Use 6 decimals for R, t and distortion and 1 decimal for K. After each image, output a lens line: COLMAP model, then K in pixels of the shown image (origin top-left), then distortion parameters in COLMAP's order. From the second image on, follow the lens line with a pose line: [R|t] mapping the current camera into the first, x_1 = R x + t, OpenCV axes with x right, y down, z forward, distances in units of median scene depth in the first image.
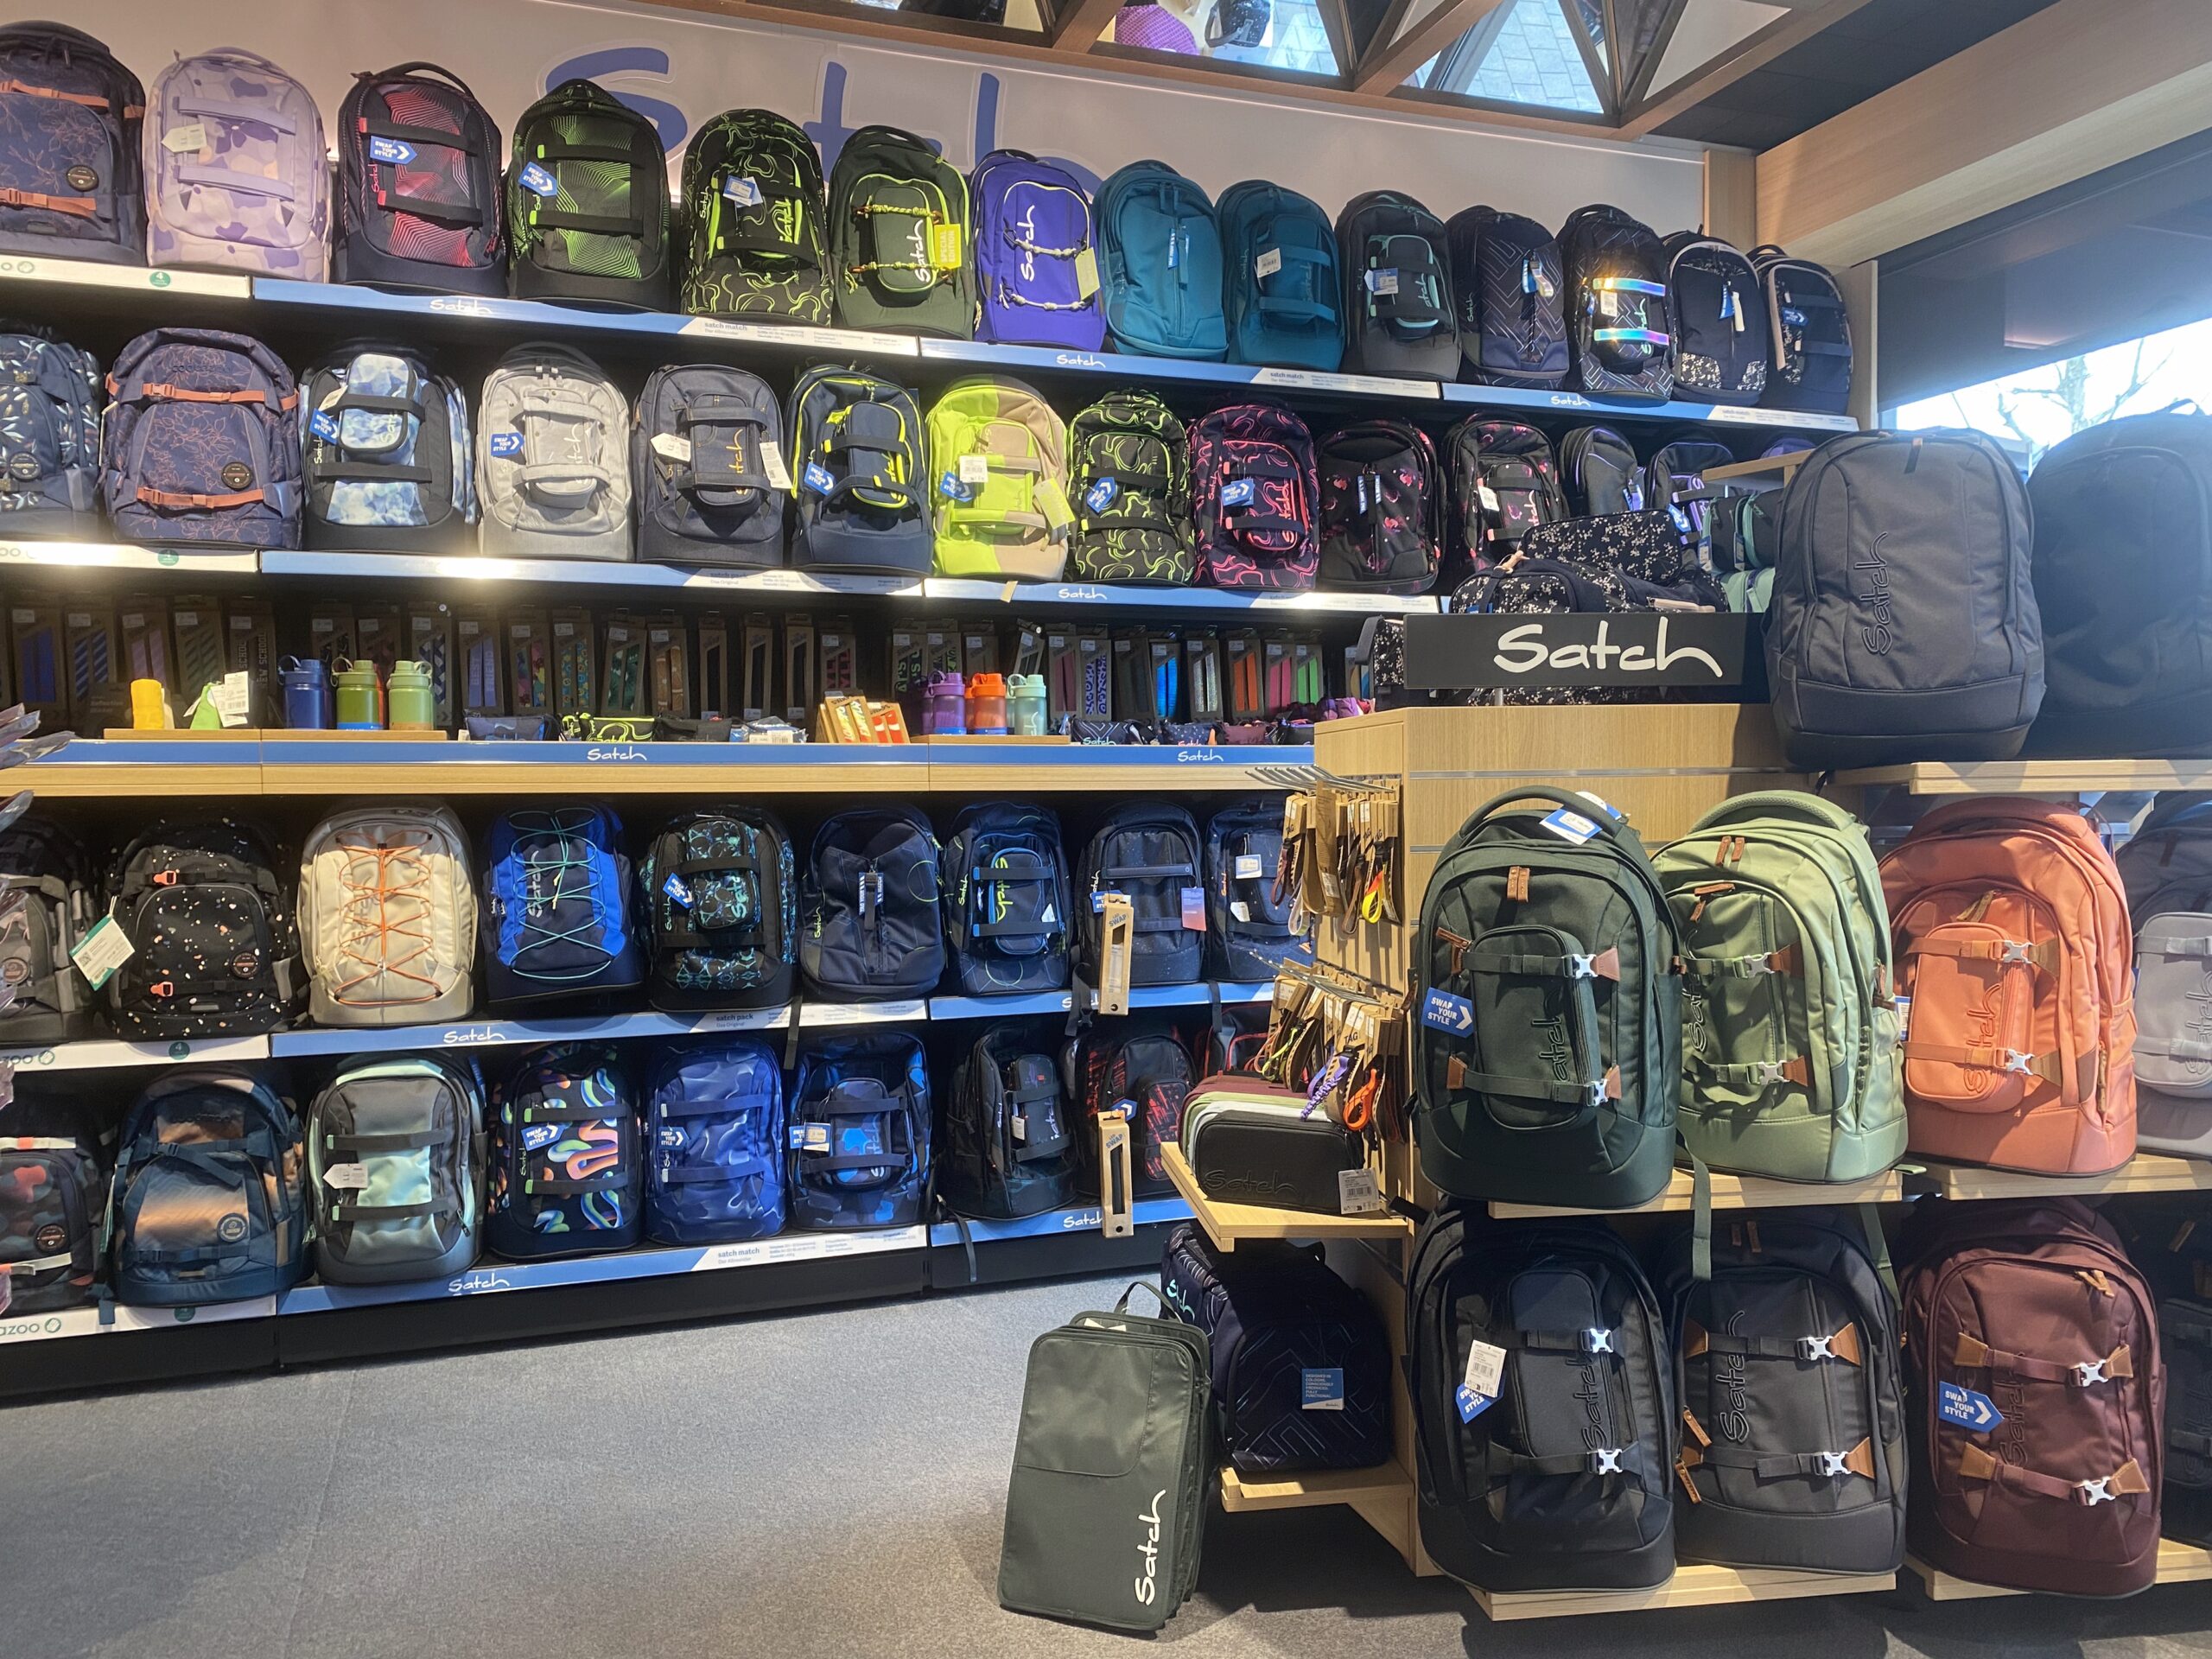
lens RADIAL K [[1693.6, 0, 1114.7], [0, 1693.6, 836.7], [0, 0, 1]] dist [0.027455, -0.025651]
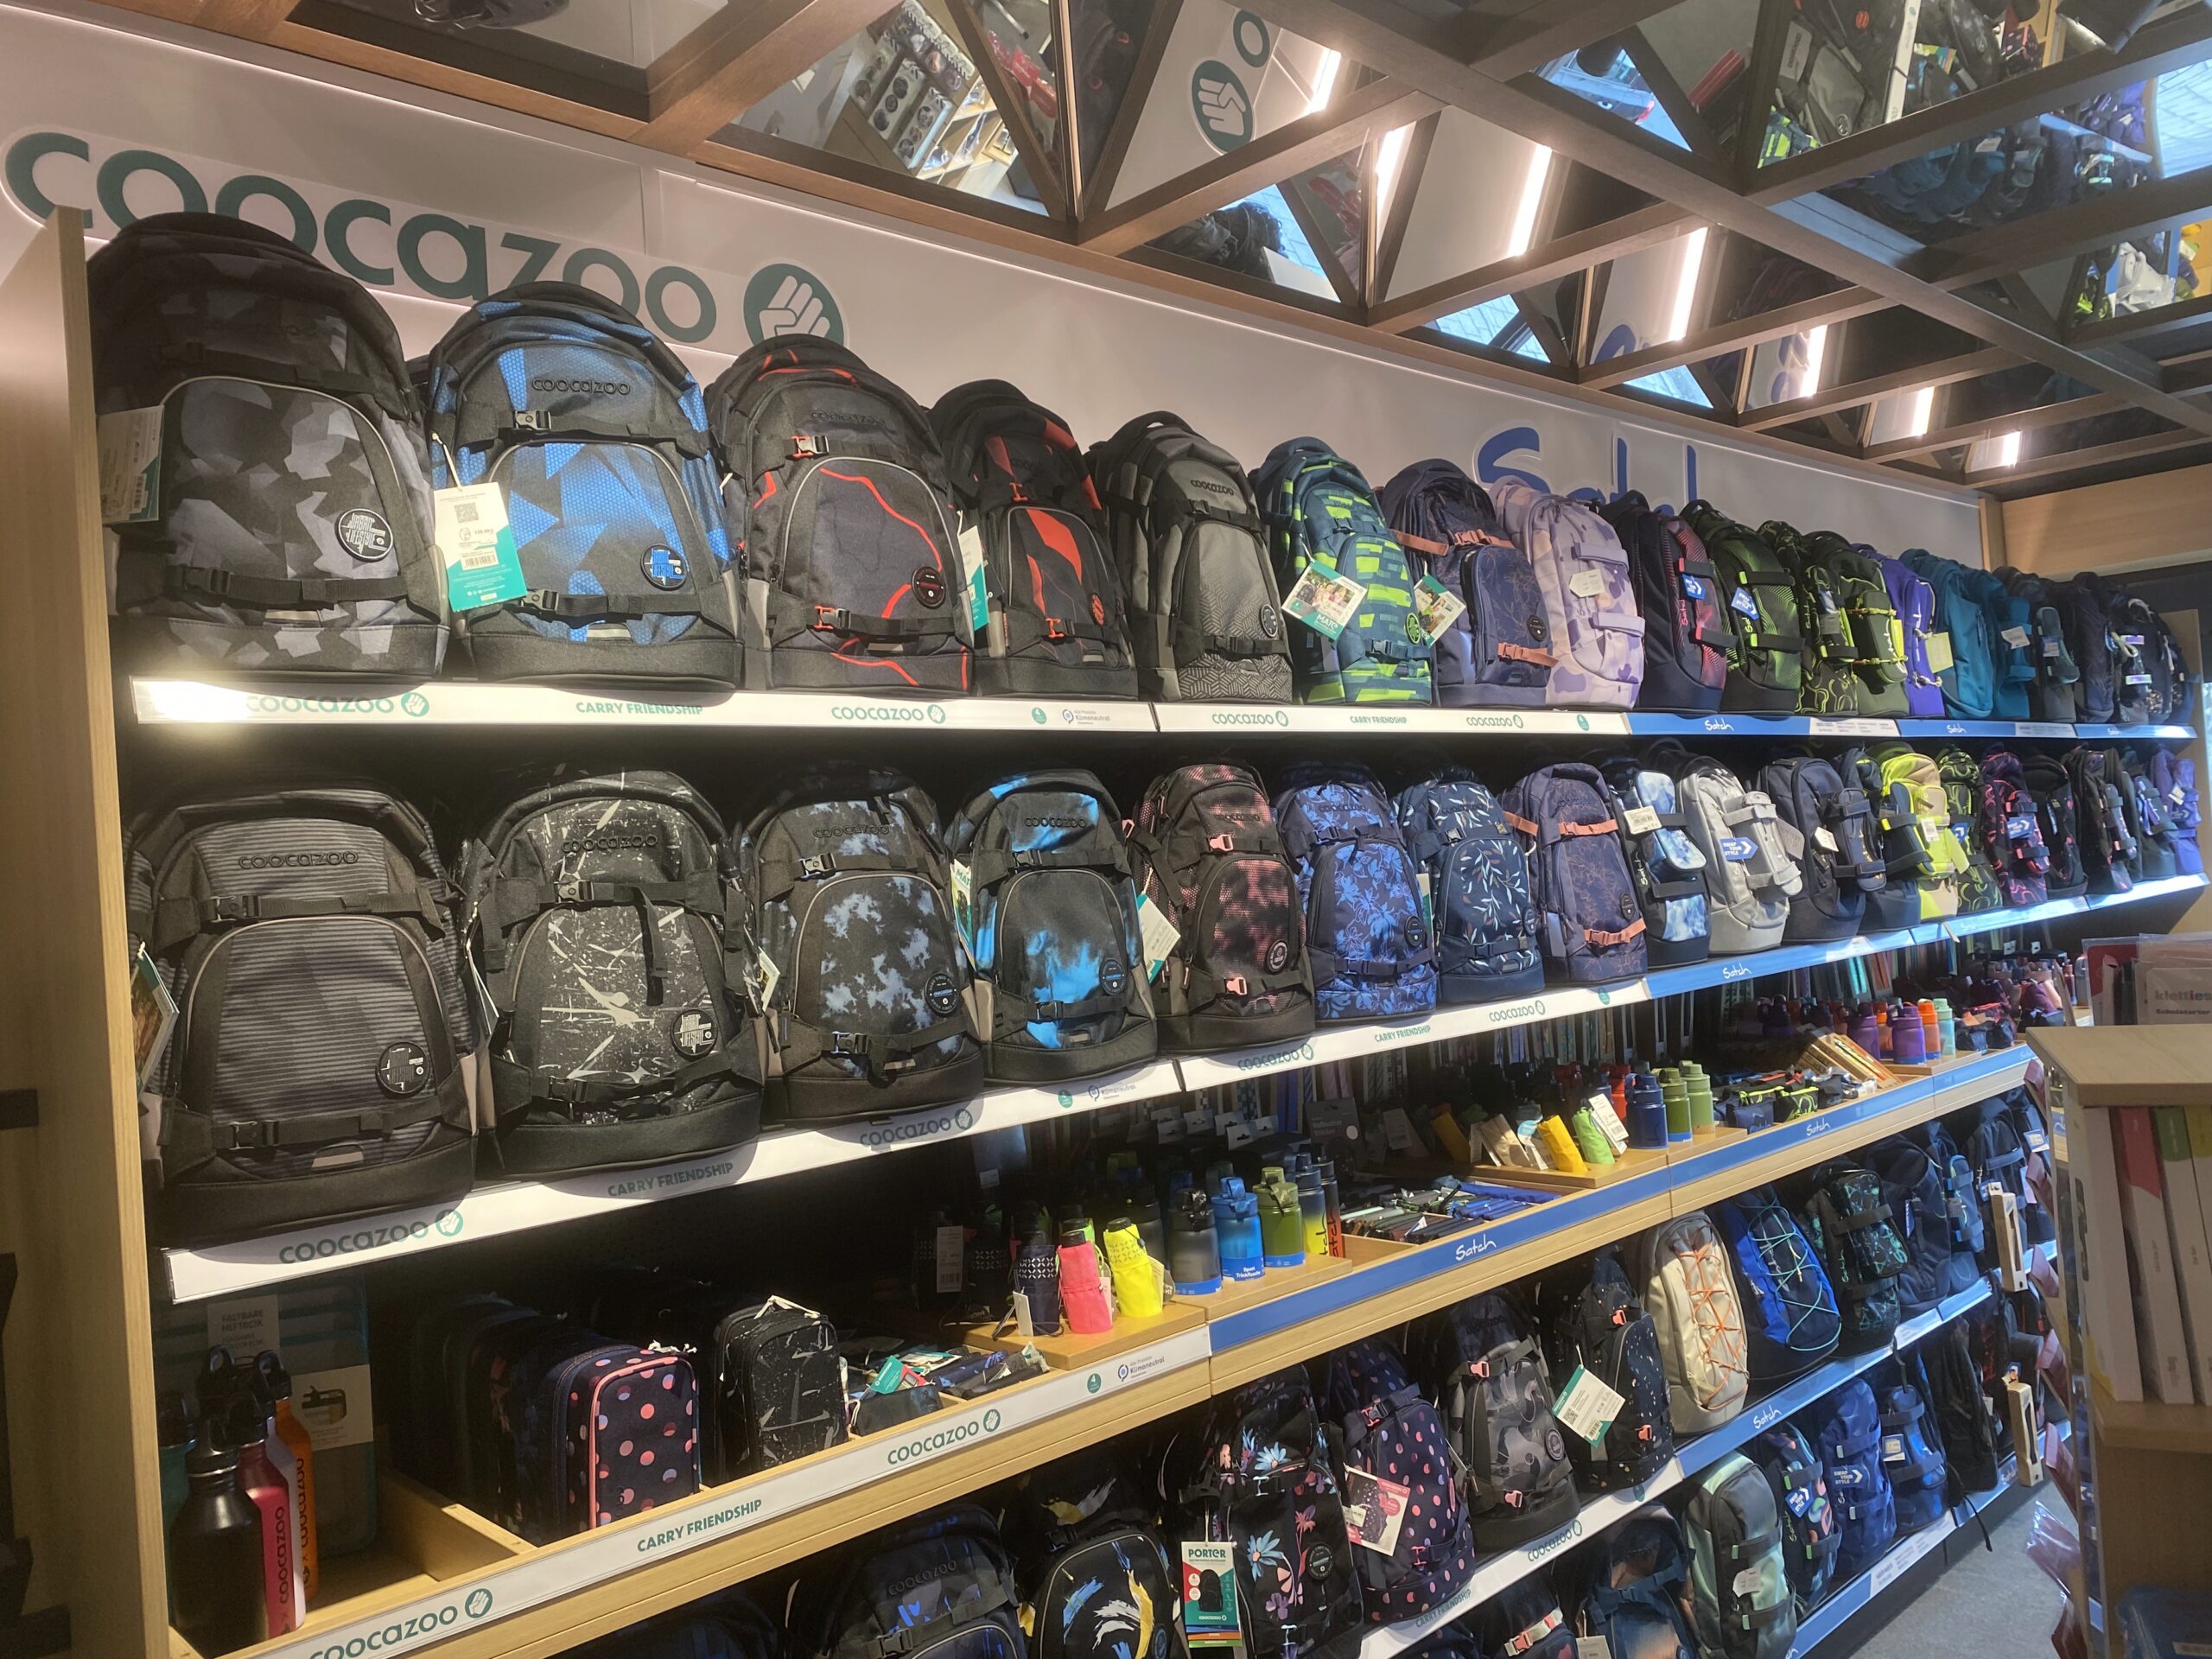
lens RADIAL K [[1701.8, 0, 1115.1], [0, 1701.8, 830.3], [0, 0, 1]] dist [-0.001819, -0.004904]
pose [[0.918342, -0.046136, 0.393090, -1.094379], [0.070026, 0.996454, -0.046644, -0.212226], [-0.389544, 0.070362, 0.918316, 0.167771]]
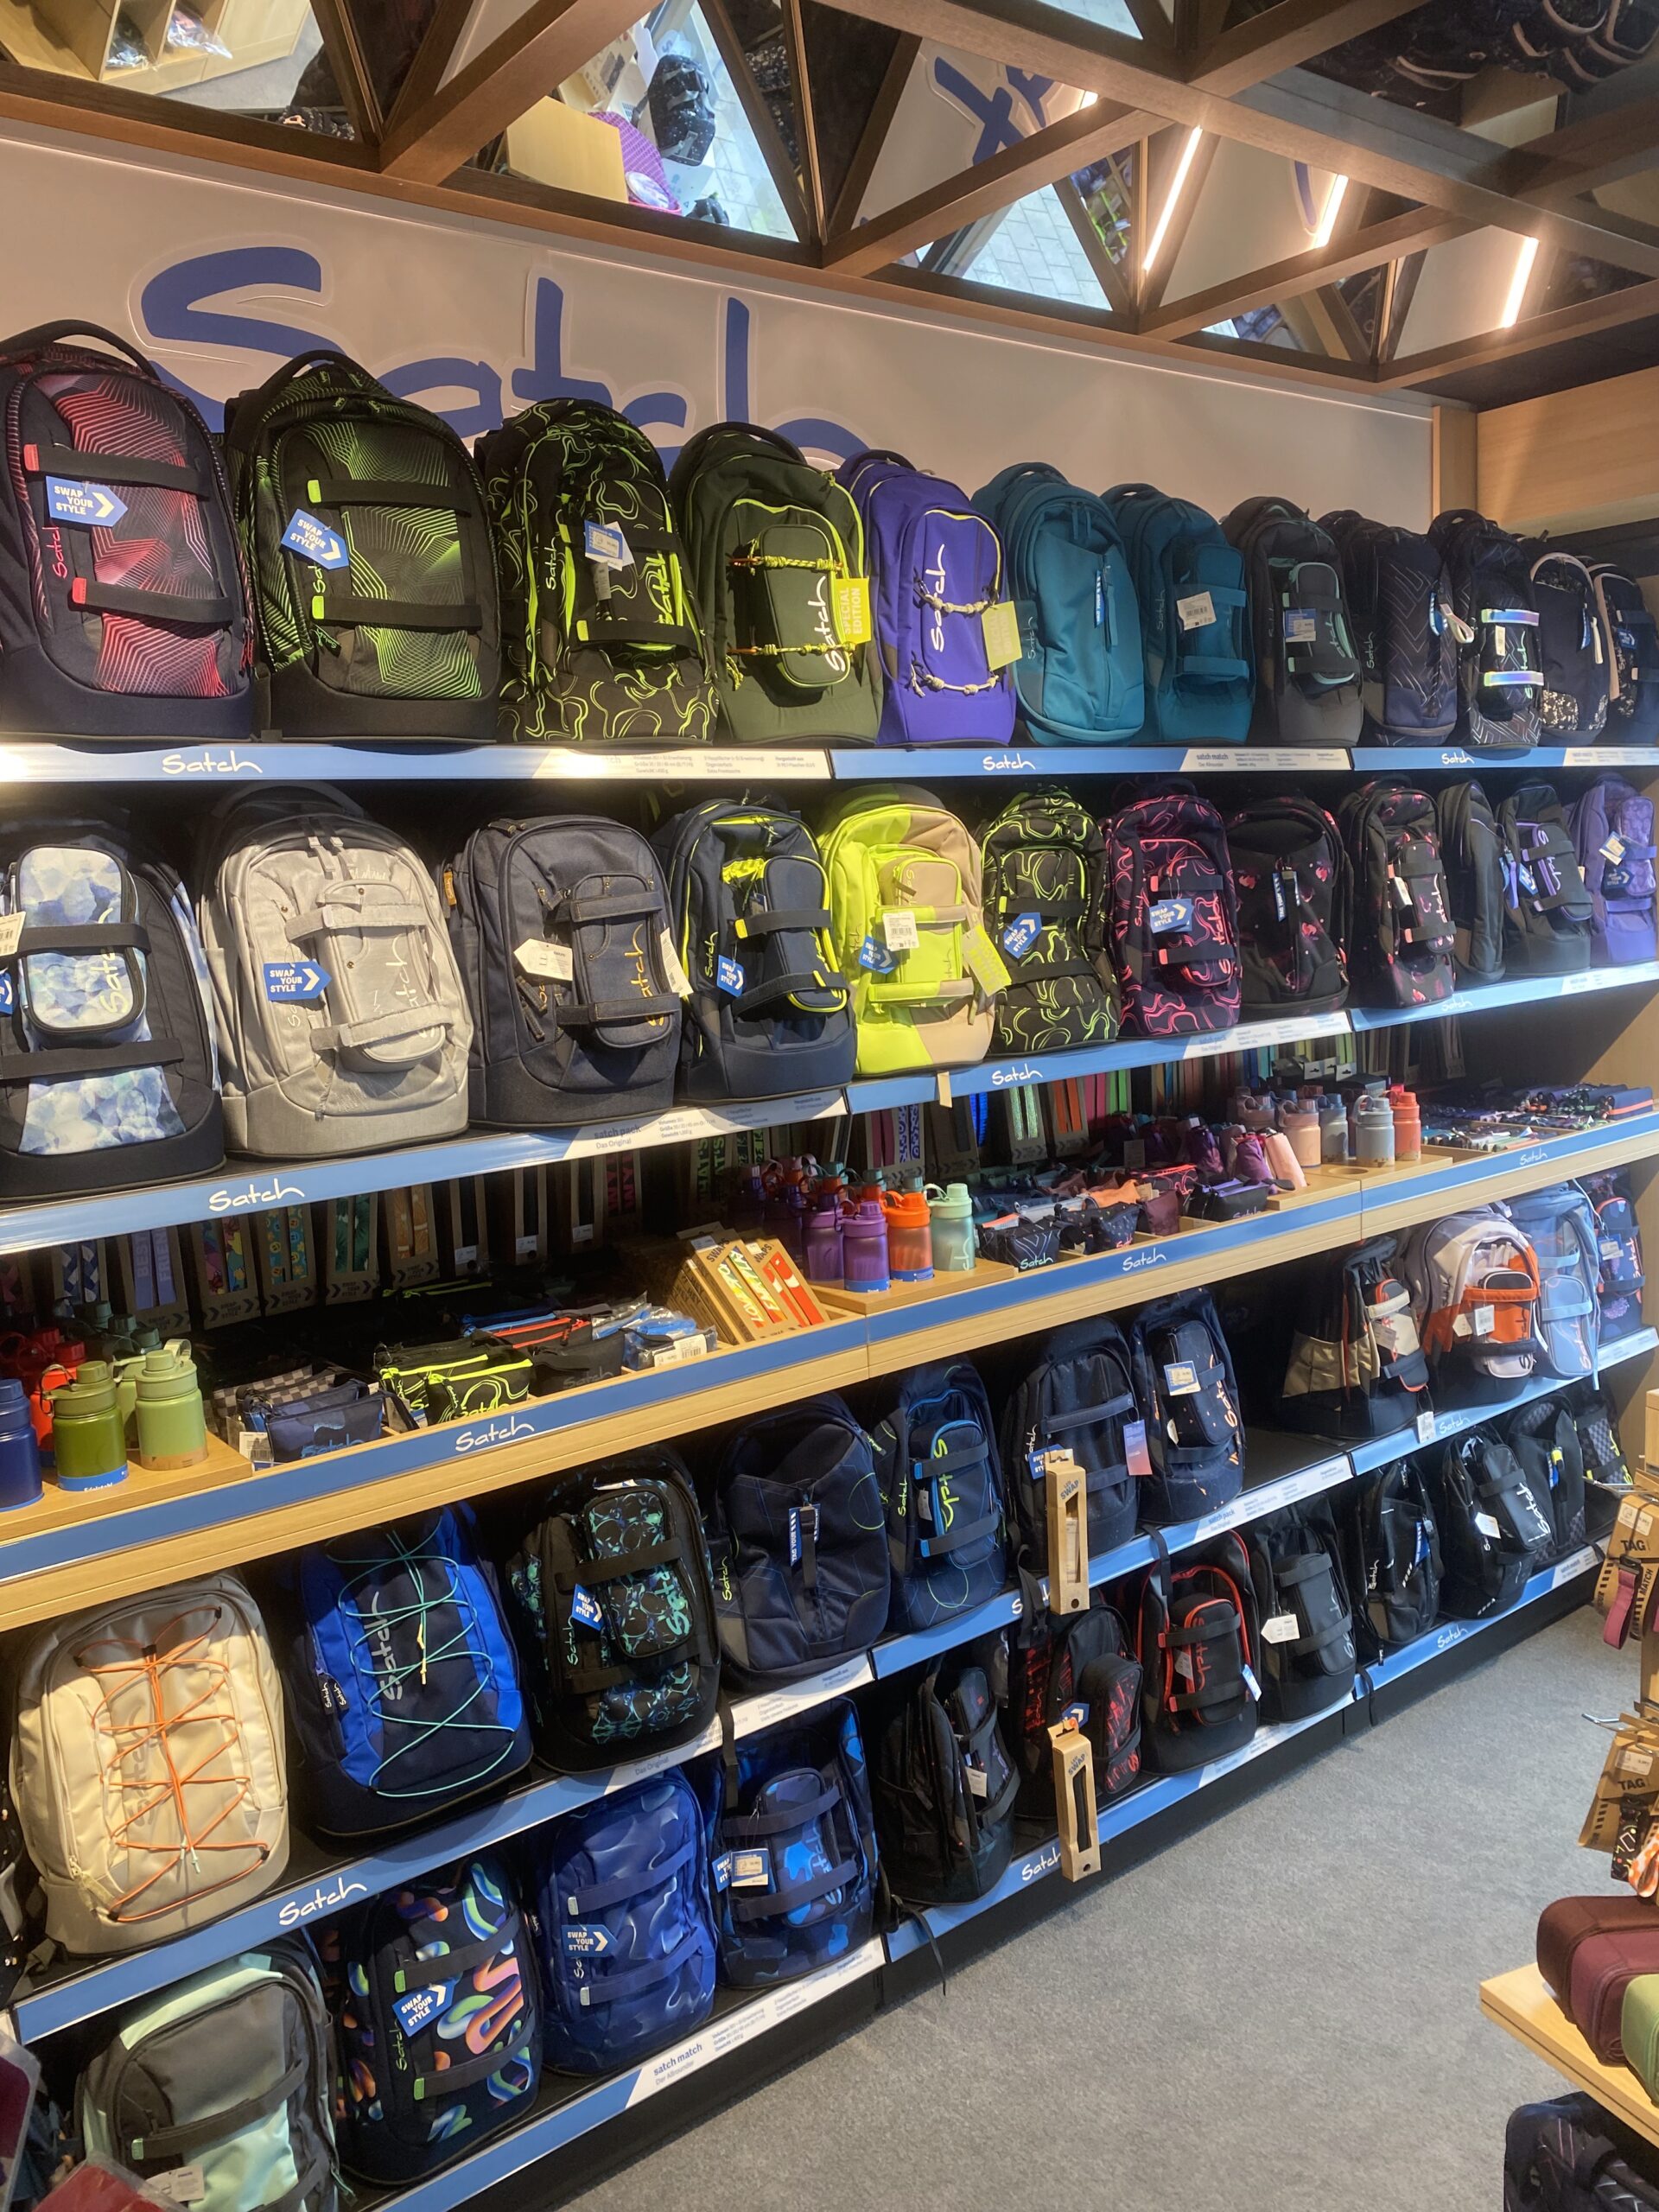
lens RADIAL K [[1693.6, 0, 829.5], [0, 1693.6, 1106.0], [0, 0, 1]] dist [0.027455, -0.025651]
pose [[0.951000, -0.082313, 0.298033, -0.348250], [0.049638, 0.992055, 0.115602, -0.239142], [-0.305180, -0.095144, 0.947530, 0.342624]]
